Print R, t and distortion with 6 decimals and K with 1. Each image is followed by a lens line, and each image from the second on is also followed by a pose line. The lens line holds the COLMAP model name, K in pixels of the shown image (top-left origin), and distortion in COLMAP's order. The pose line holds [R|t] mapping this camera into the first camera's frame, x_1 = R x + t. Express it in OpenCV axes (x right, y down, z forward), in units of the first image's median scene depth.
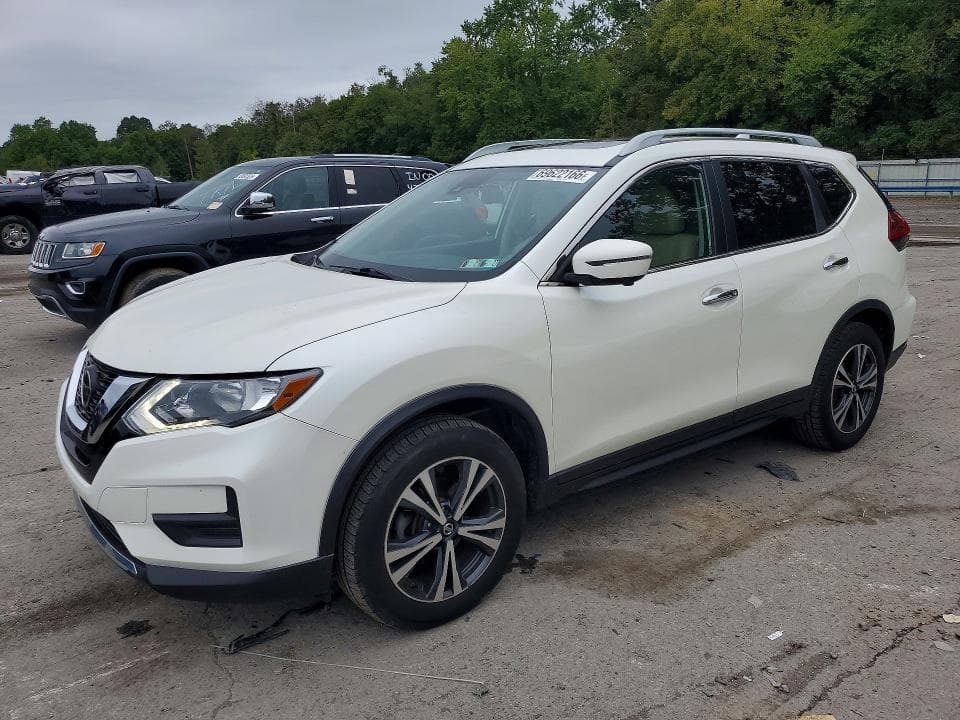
lens RADIAL K [[730.6, 0, 474.2], [0, 730.6, 361.5], [0, 0, 1]] dist [0.066376, -0.002895]
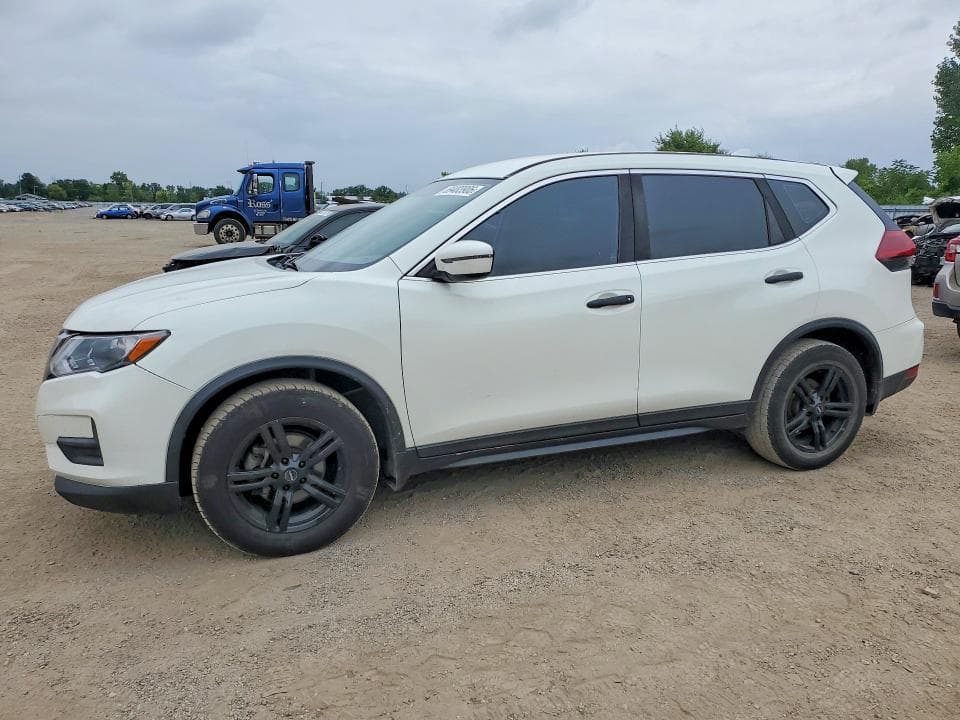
lens RADIAL K [[730.6, 0, 481.3], [0, 730.6, 362.8], [0, 0, 1]] dist [0.066376, -0.002895]
pose [[0.965924, 0.066423, -0.250158, 0.498782], [-0.073016, 0.997183, -0.017157, 0.037420], [0.248313, 0.034837, 0.968053, -0.071331]]
